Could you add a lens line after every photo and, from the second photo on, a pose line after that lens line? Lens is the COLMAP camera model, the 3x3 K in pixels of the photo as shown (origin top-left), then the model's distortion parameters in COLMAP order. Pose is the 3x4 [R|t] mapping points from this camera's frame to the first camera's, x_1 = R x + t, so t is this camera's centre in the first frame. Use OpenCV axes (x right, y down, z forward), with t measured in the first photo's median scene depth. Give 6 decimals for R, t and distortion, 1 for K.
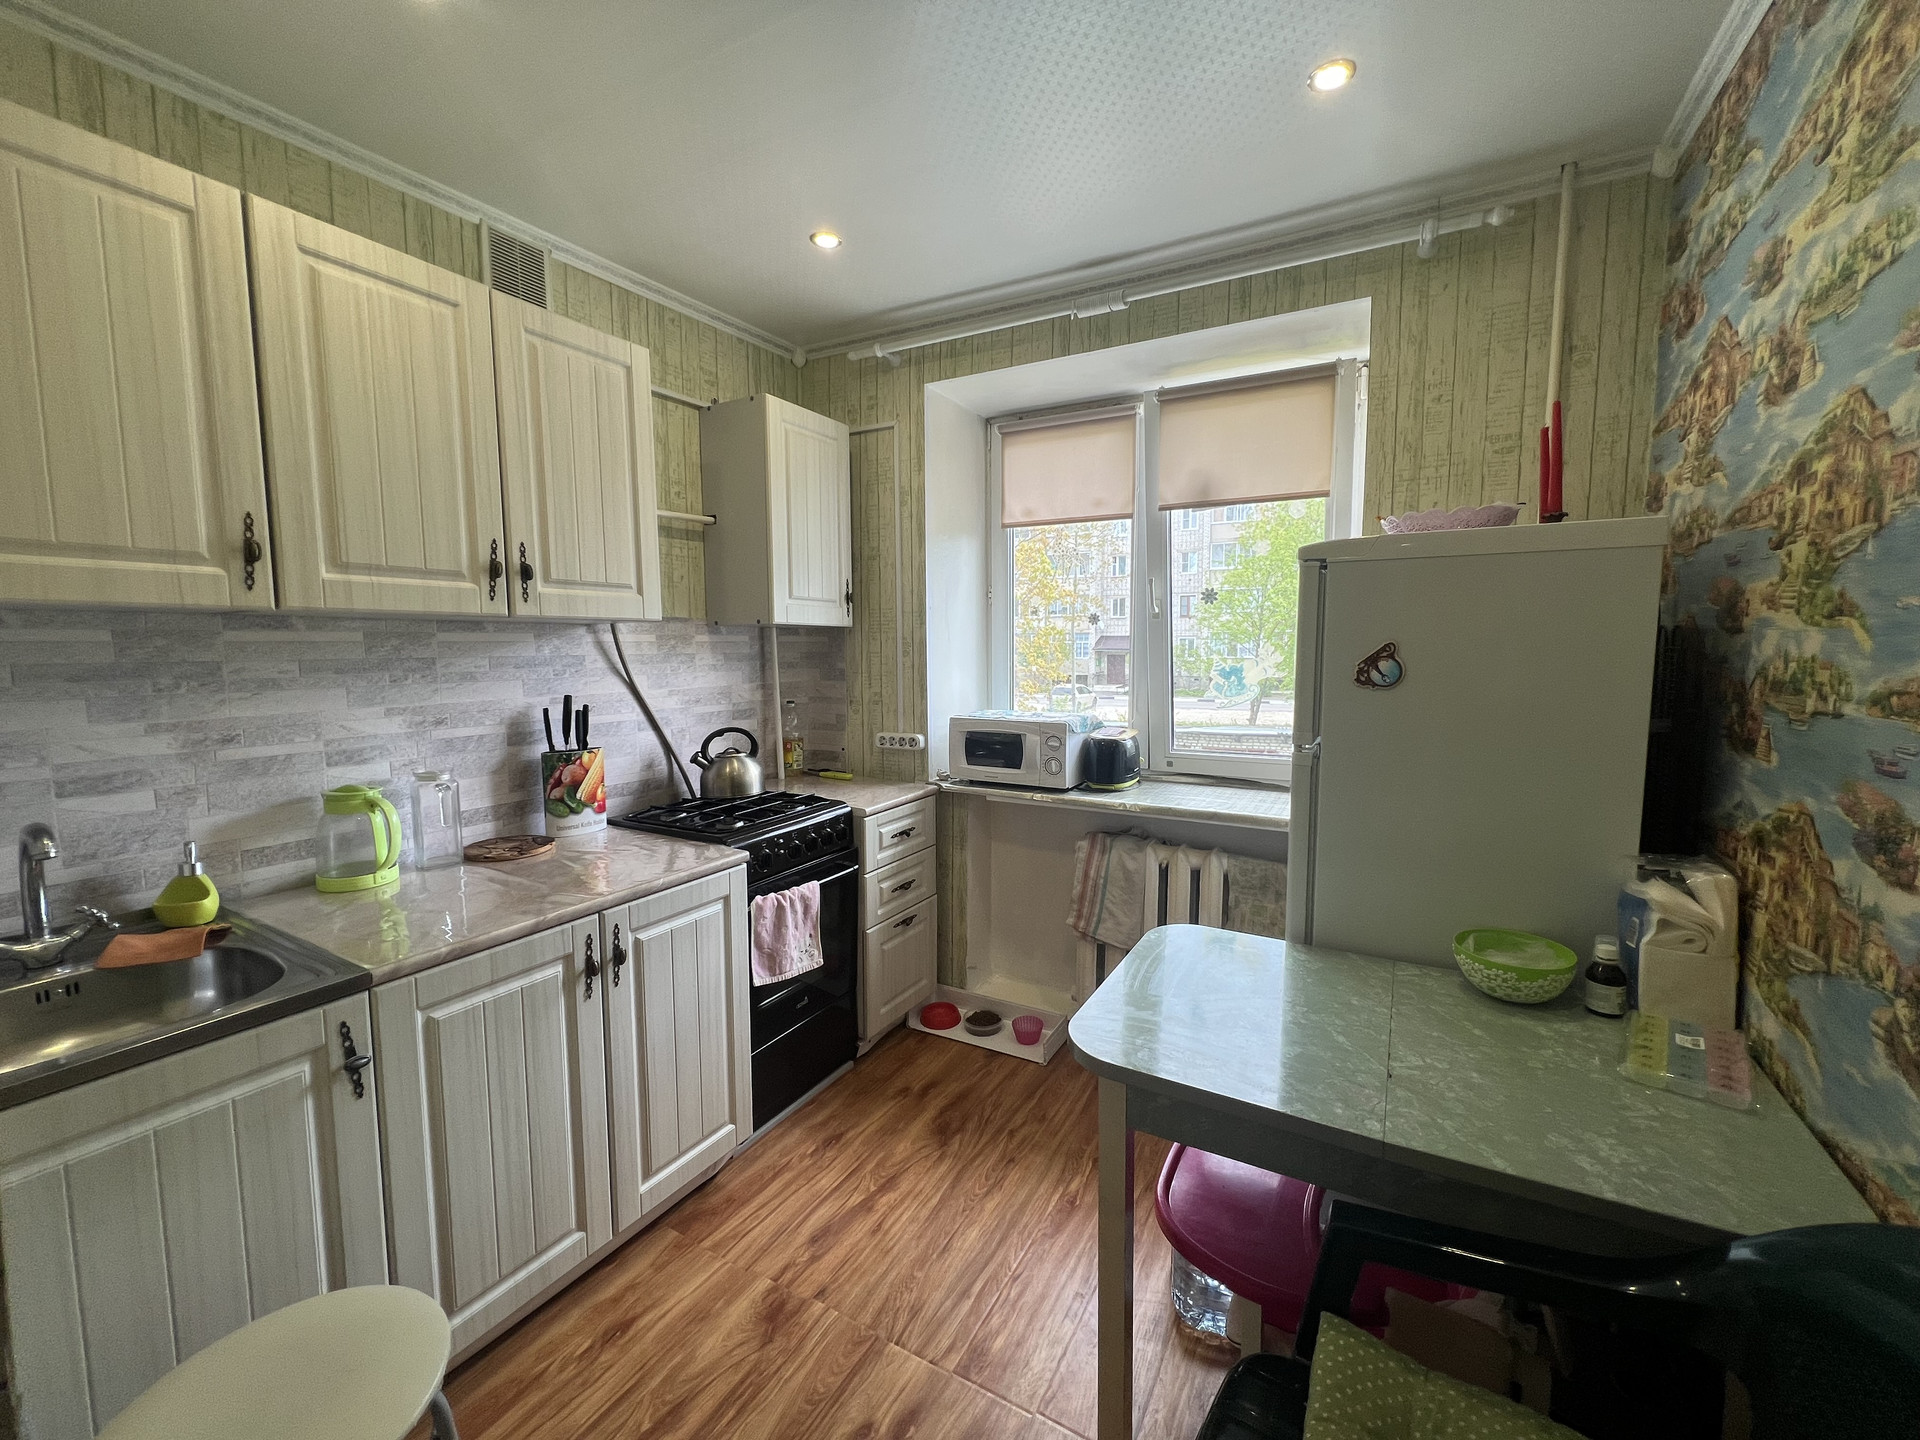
lens RADIAL K [[767.6, 0, 984.6], [0, 767.6, 708.4], [0, 0, 1]] dist [-0.000182, 0.000072]
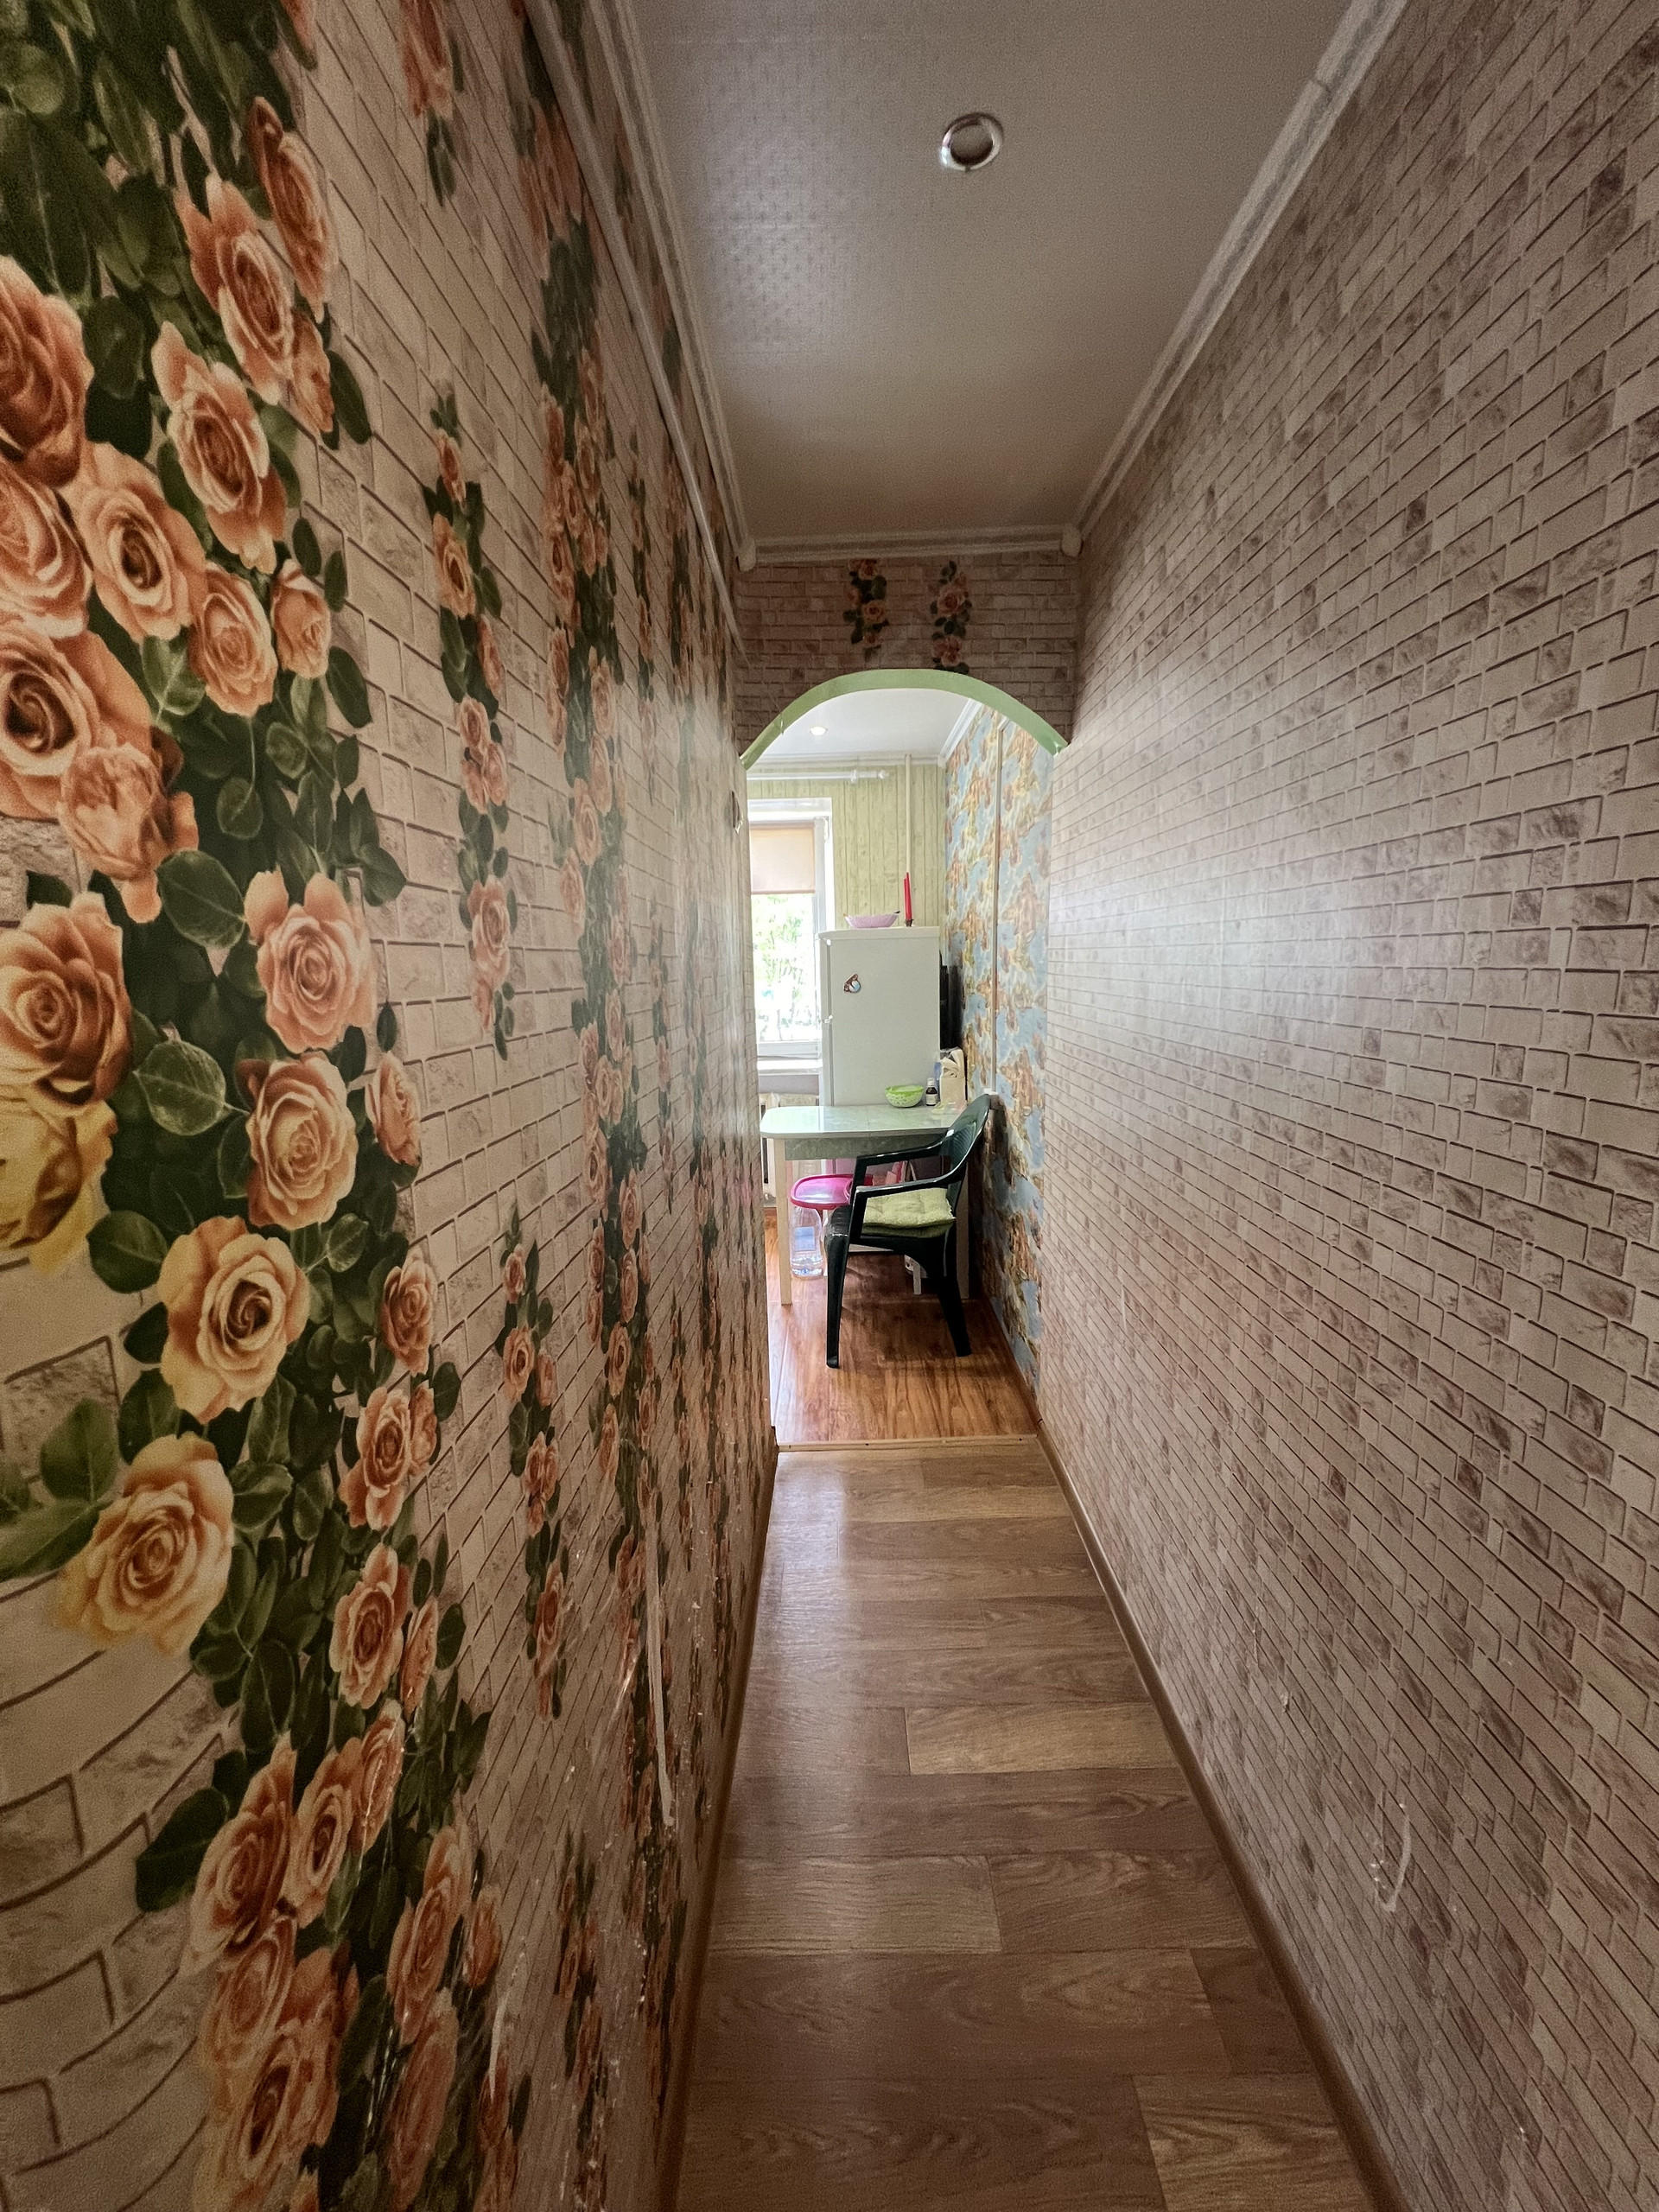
lens RADIAL K [[893.8, 0, 843.3], [0, 893.8, 1109.4], [0, 0, 1]] dist [0.000216, -0.000364]
pose [[0.871914, -0.102823, 0.478741, -0.620809], [0.067892, 0.993646, 0.089763, 0.057373], [-0.484929, -0.045763, 0.873355, -1.011033]]
